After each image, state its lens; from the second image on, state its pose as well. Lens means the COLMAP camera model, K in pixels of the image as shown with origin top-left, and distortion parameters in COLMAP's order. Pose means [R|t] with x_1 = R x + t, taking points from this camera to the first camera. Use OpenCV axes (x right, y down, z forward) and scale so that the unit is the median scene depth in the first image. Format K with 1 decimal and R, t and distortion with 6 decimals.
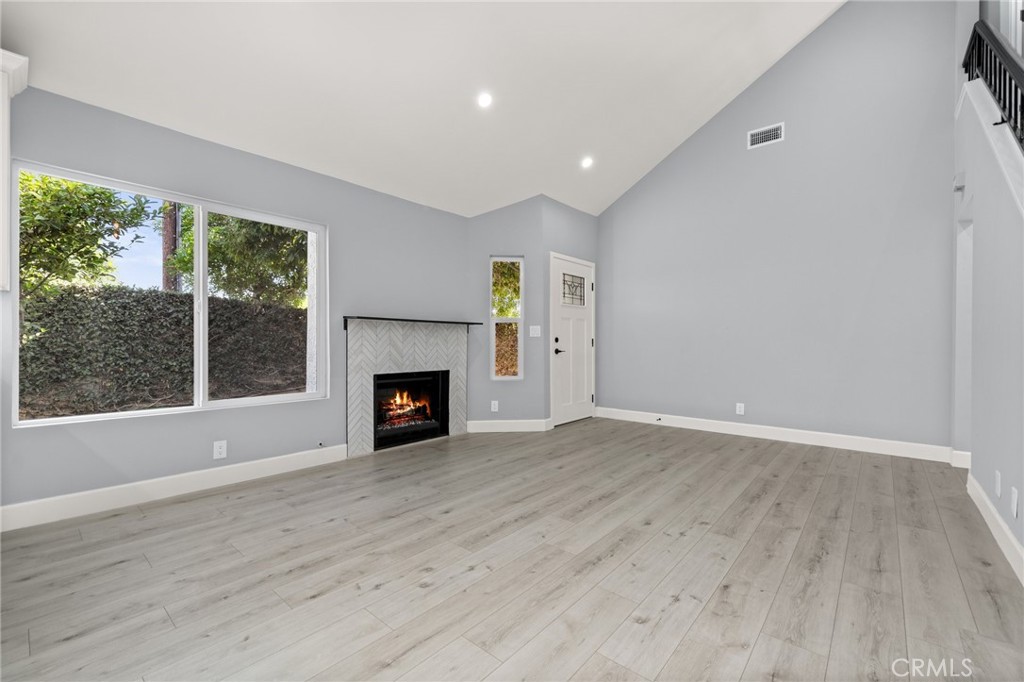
lens RADIAL K [[426.7, 0, 515.2], [0, 426.7, 344.1], [0, 0, 1]] dist [-0.001496, -0.000509]
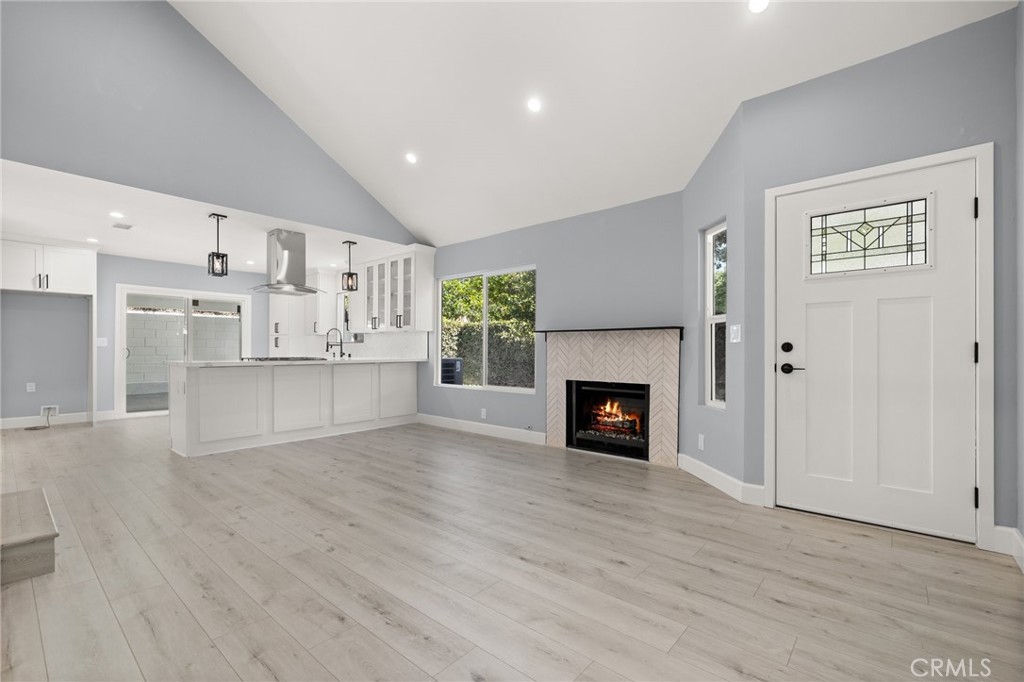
lens RADIAL K [[448.4, 0, 514.6], [0, 448.4, 349.6], [0, 0, 1]] dist [0.000619, 0.000253]
pose [[-0.001086, -0.005314, -0.999985, 0.856636], [-0.005245, 0.999972, -0.005308, -0.002481], [0.999986, 0.005239, -0.001114, 0.849247]]
